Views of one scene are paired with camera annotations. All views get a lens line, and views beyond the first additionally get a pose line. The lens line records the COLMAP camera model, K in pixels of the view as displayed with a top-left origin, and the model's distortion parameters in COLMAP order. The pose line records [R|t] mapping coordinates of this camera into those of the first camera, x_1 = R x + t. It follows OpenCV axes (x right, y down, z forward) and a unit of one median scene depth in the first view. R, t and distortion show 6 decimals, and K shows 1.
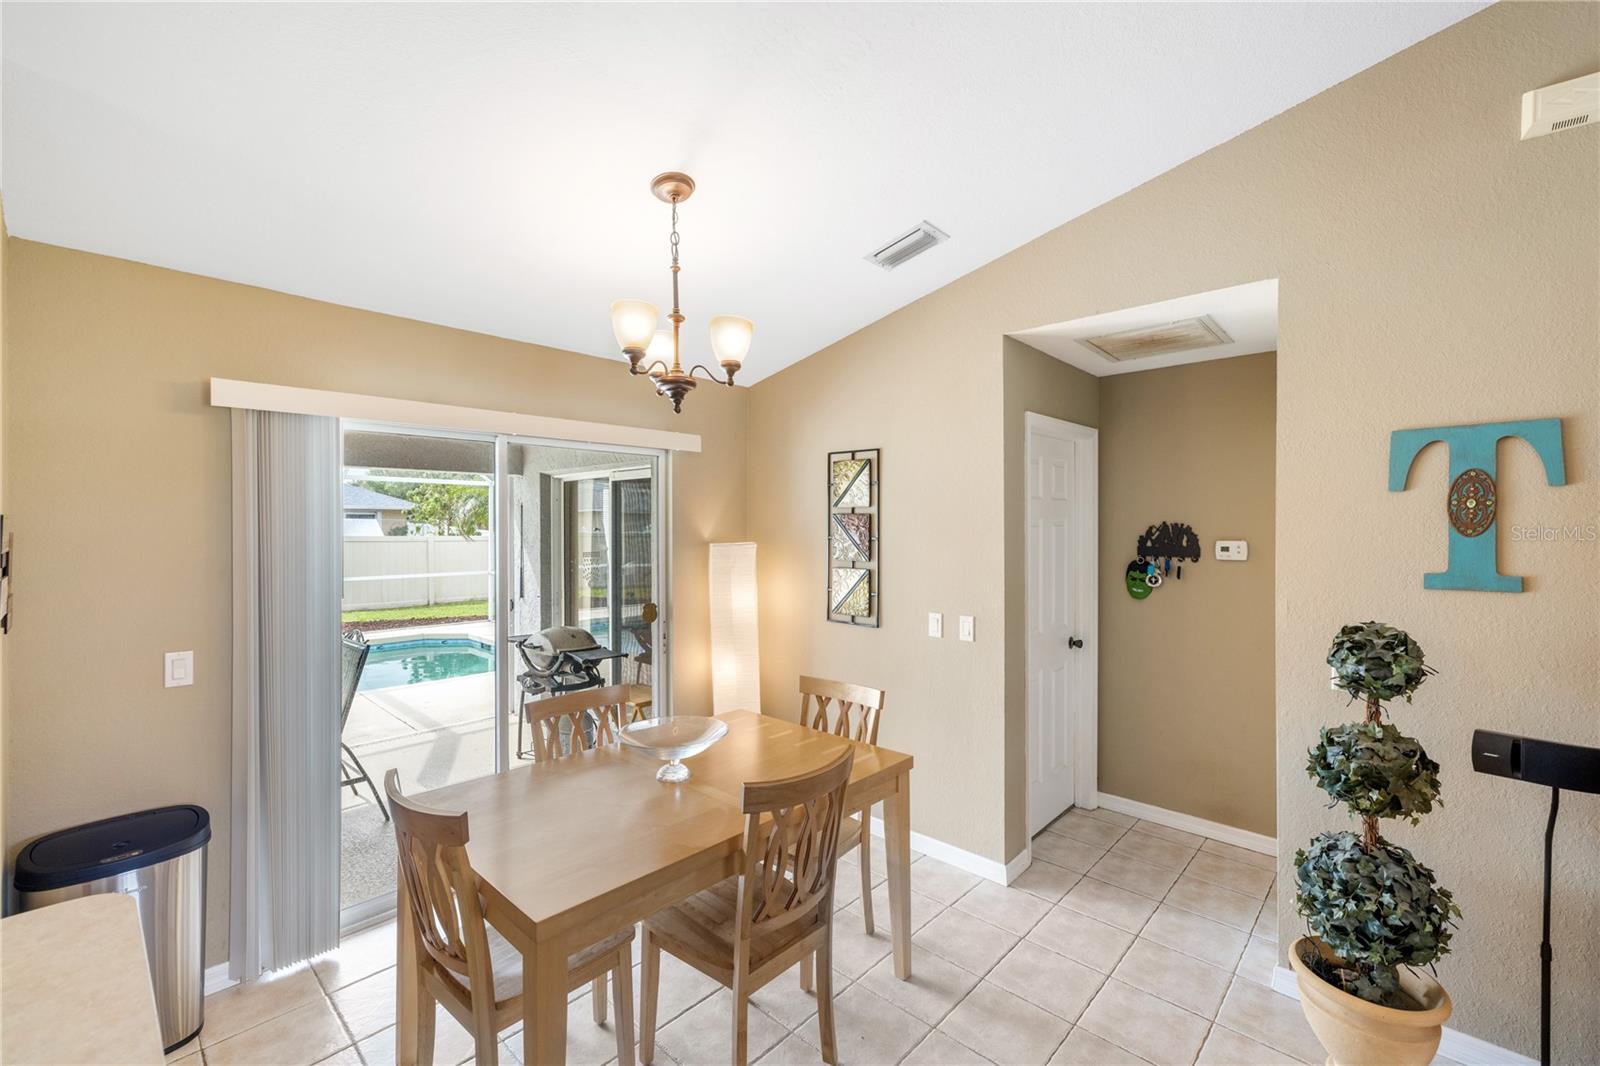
lens RADIAL K [[671.0, 0, 800.0], [0, 671.0, 533.0], [0, 0, 1]] dist [0.009026, 0.000064]
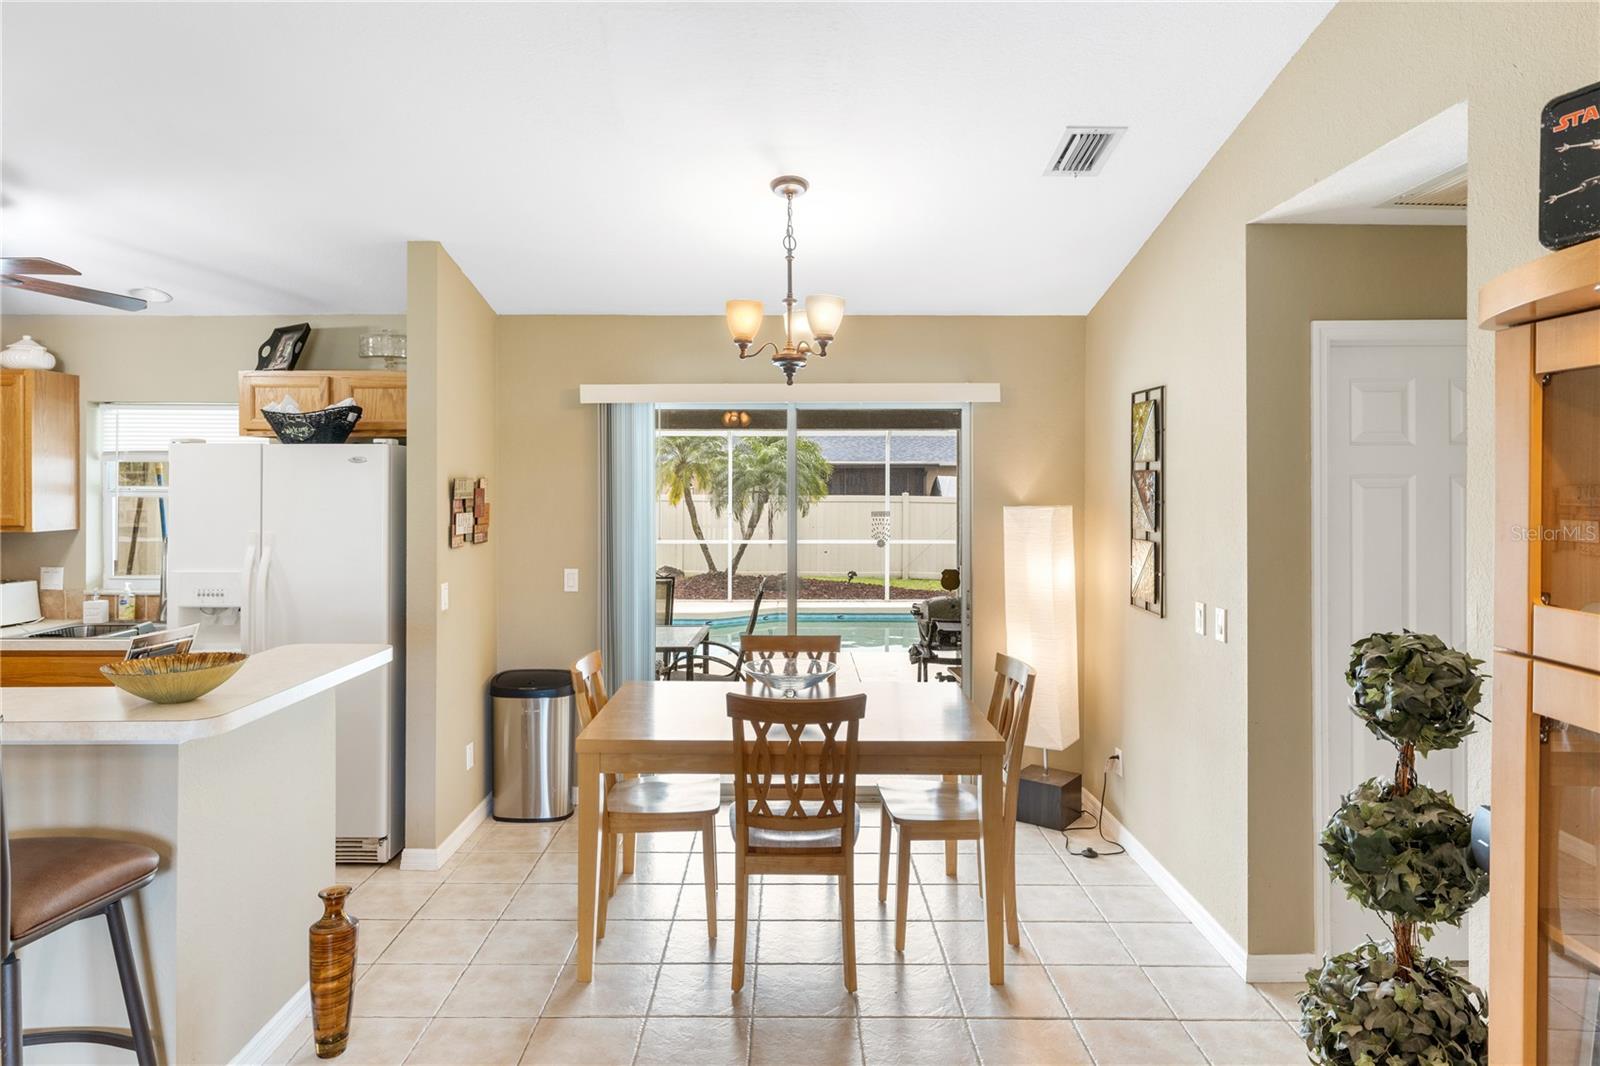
lens RADIAL K [[936.6, 0, 796.5], [0, 936.6, 496.4], [0, 0, 1]] dist [-0.000030, -0.000470]
pose [[0.686470, 0.010683, -0.727080, 0.781934], [-0.009885, 0.999937, 0.005359, -0.000098], [0.727091, 0.003508, 0.686532, -0.057615]]
